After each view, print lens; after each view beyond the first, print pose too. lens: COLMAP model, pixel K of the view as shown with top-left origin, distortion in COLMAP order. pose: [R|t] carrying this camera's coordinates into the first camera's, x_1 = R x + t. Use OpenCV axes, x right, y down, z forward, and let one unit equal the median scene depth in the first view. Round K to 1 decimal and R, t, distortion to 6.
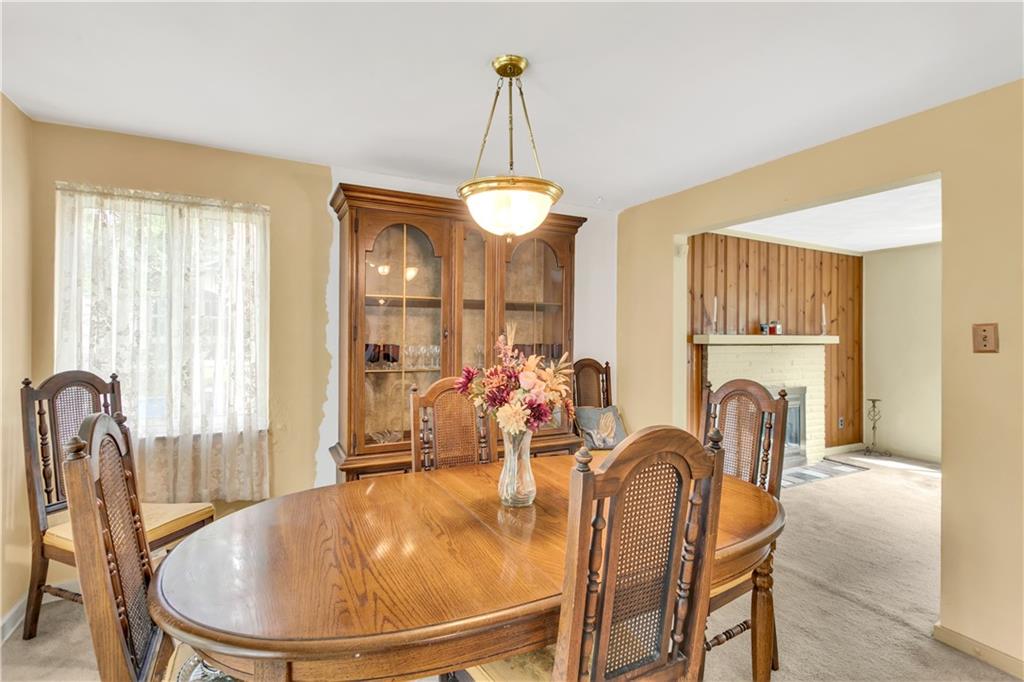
lens RADIAL K [[480.2, 0, 511.5], [0, 480.2, 337.3], [0, 0, 1]] dist [-0.000532, 0.001420]
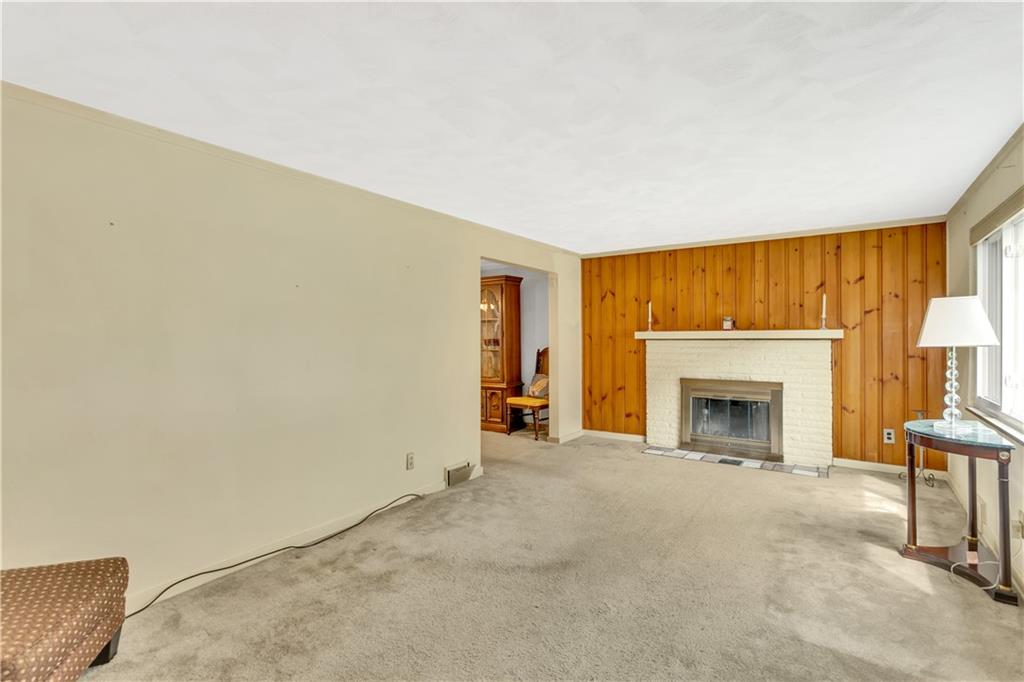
lens RADIAL K [[480.2, 0, 511.5], [0, 480.2, 337.3], [0, 0, 1]] dist [-0.000532, 0.001420]
pose [[0.465193, -0.009049, -0.885163, 1.224027], [0.005587, 0.999958, -0.007286, 0.015097], [0.885192, -0.001557, 0.465224, 0.062959]]
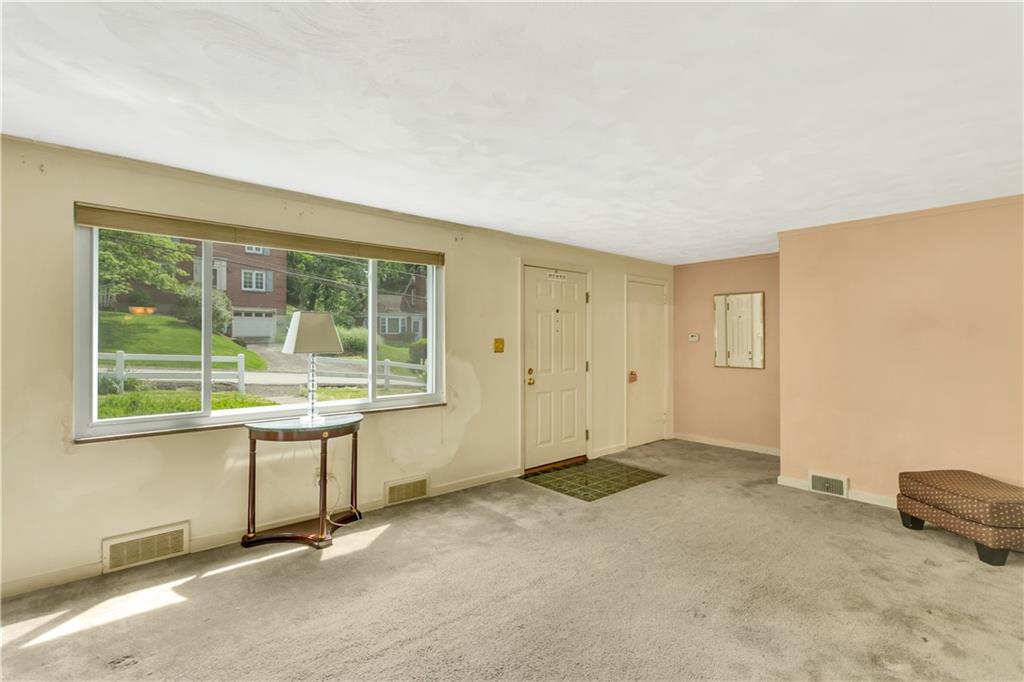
lens RADIAL K [[480.2, 0, 511.5], [0, 480.2, 337.3], [0, 0, 1]] dist [-0.000532, 0.001420]
pose [[-0.228588, -0.004776, 0.973512, 0.300649], [-0.002099, 0.999988, 0.004413, 0.000768], [-0.973521, -0.001034, -0.228595, 0.636595]]
